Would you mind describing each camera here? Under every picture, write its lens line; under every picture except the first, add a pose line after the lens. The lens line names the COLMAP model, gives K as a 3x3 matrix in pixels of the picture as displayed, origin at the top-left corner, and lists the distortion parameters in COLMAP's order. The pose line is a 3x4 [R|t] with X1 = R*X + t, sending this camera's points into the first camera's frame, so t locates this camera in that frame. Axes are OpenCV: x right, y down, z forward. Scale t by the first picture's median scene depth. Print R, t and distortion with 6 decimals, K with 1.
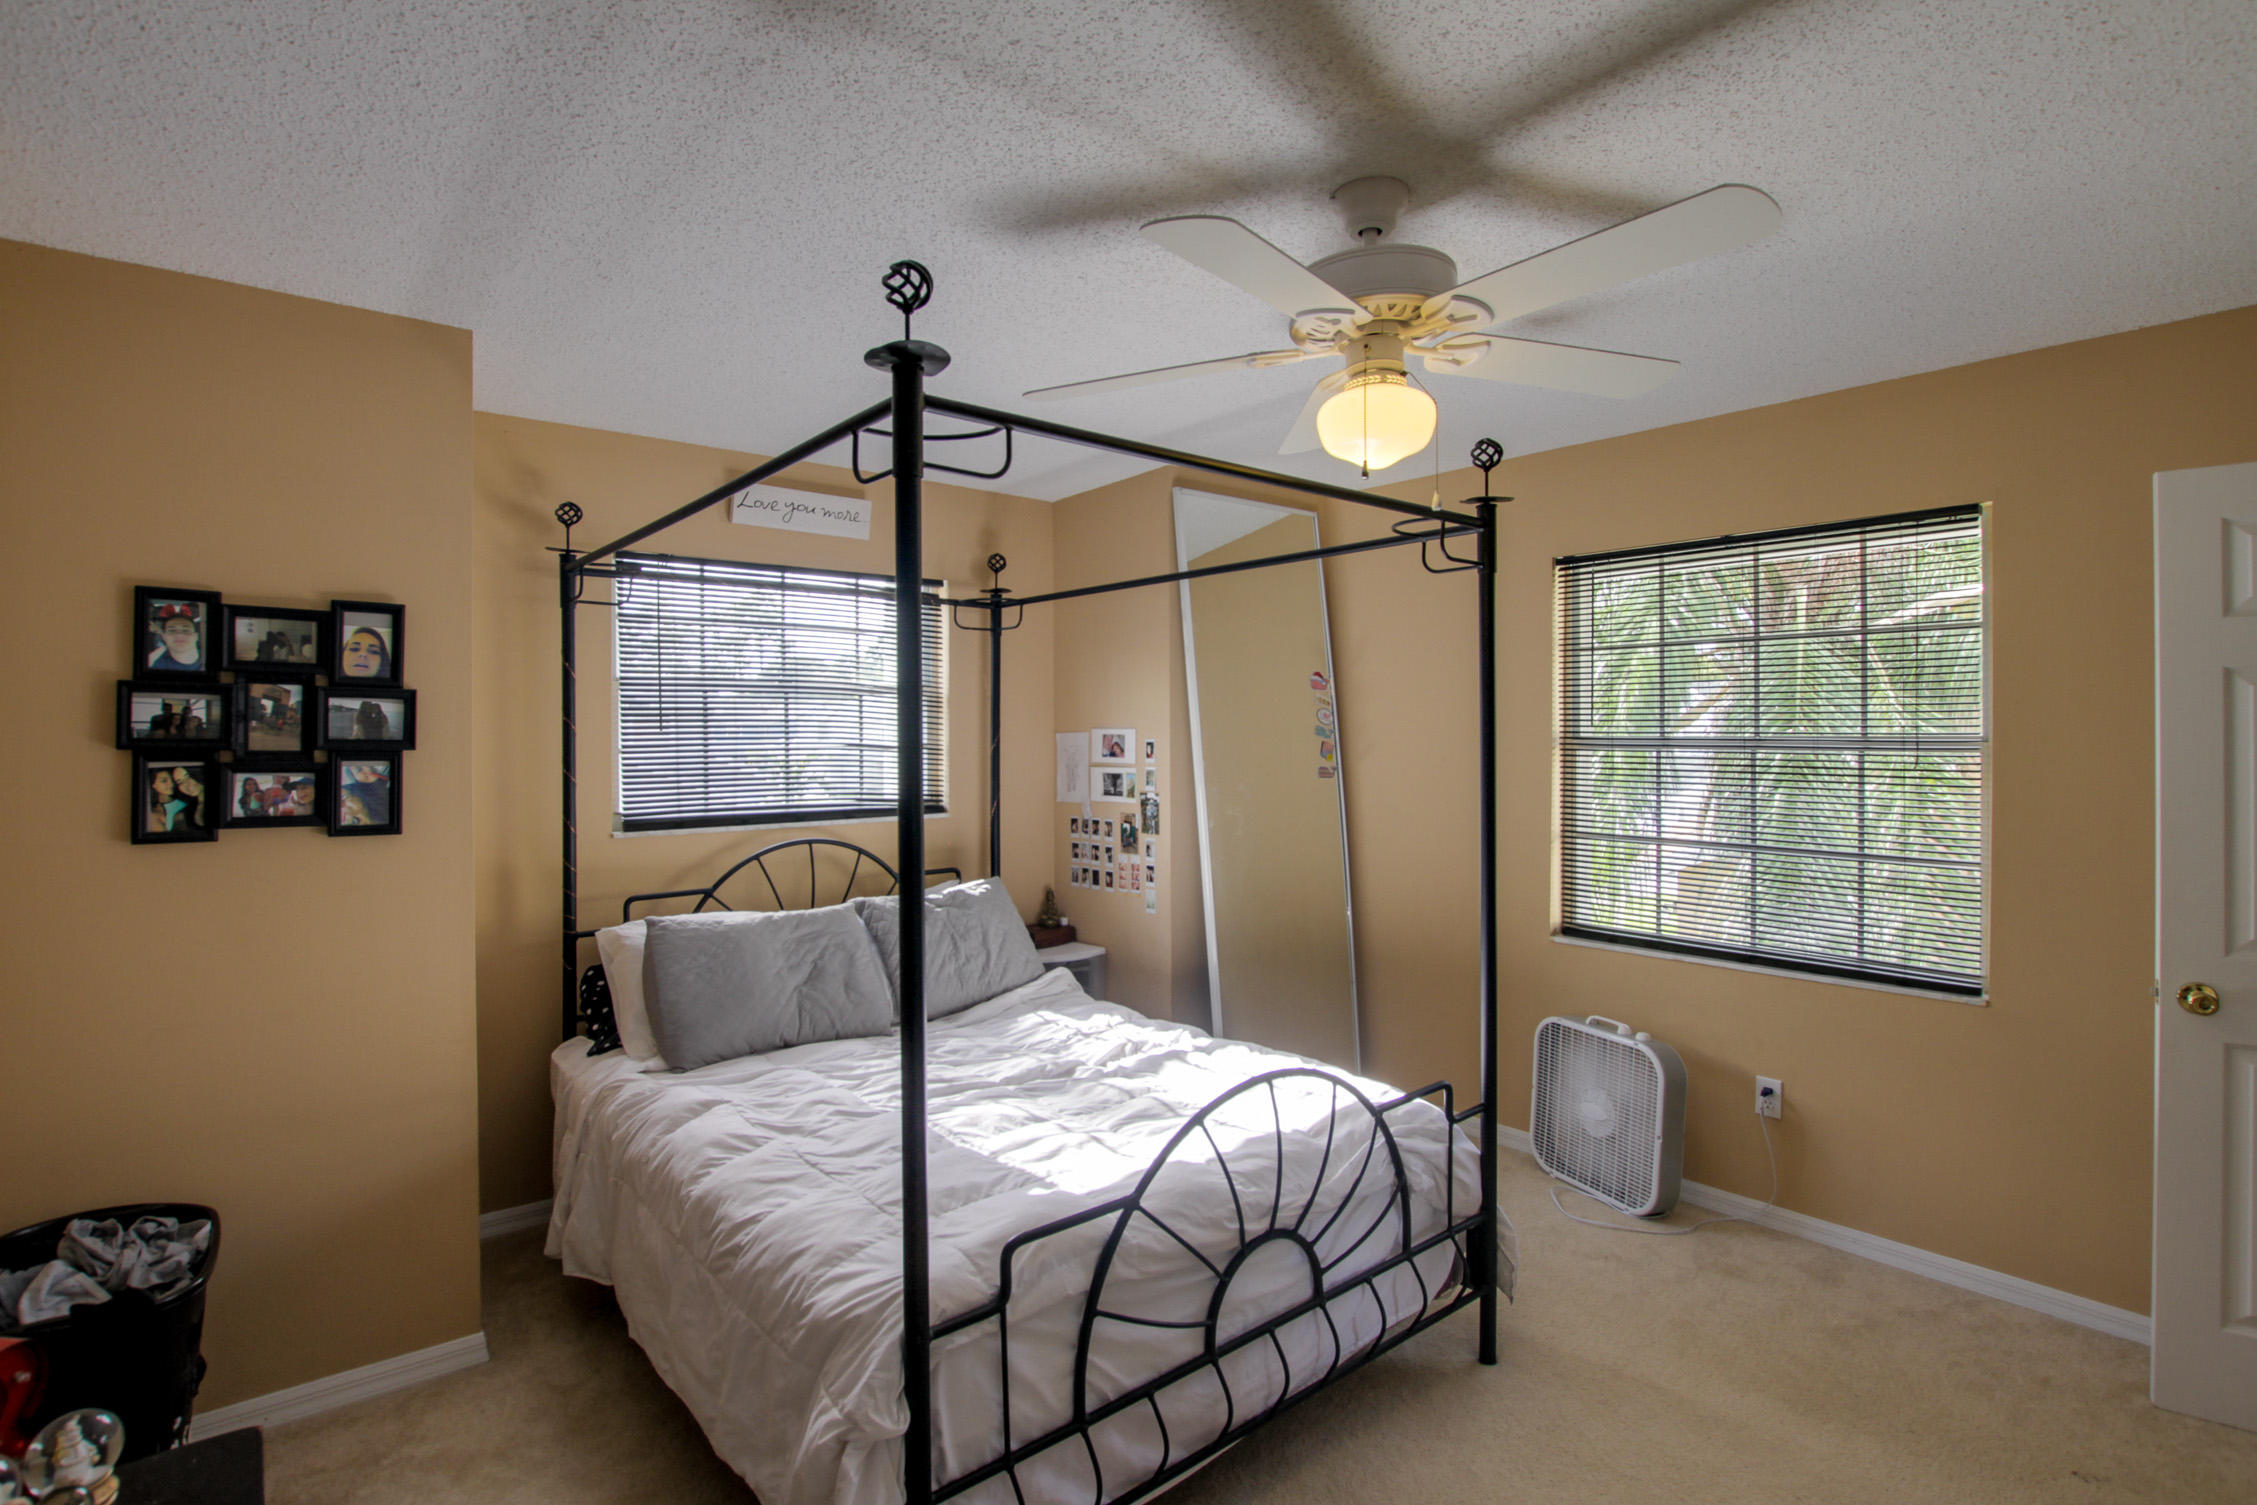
lens RADIAL K [[1065.6, 0, 1132.0], [0, 1065.6, 740.6], [0, 0, 1]] dist [-0.029476, 0.001675]
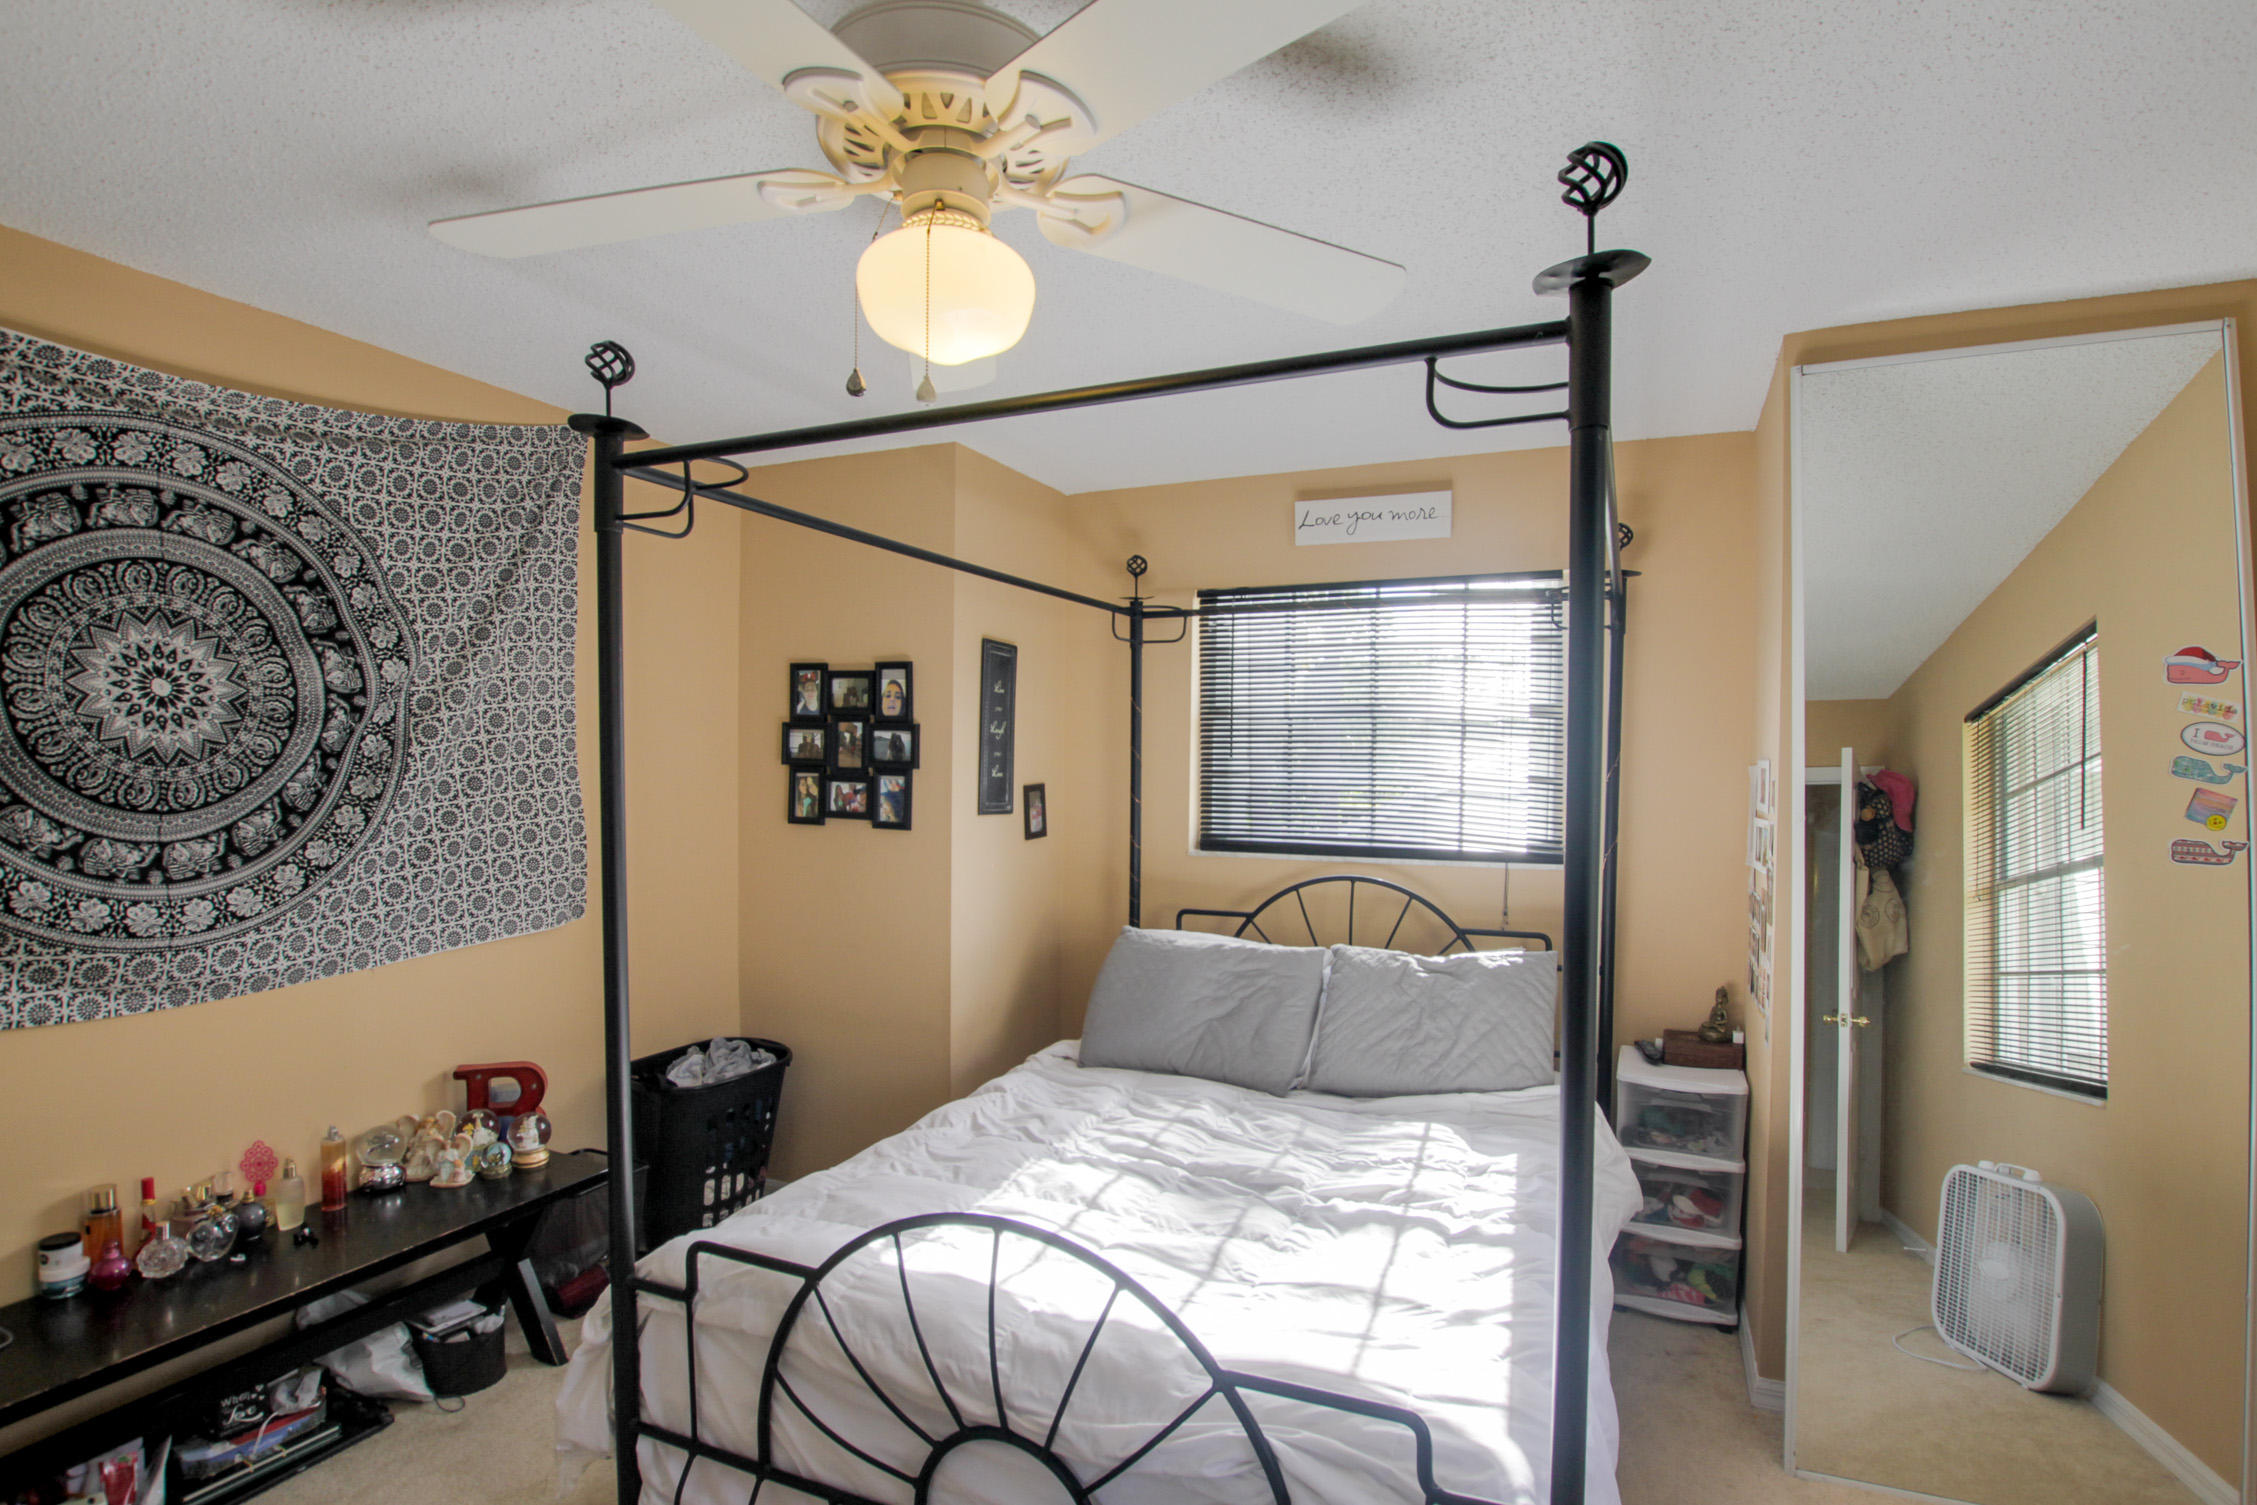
lens RADIAL K [[1096.4, 0, 1129.1], [0, 1096.4, 784.6], [0, 0, 1]] dist [-0.025786, 0.001925]
pose [[0.459629, 0.029890, -0.887608, 0.712105], [-0.016720, 0.999548, 0.025001, -0.010705], [0.887954, 0.003349, 0.459921, 0.614137]]
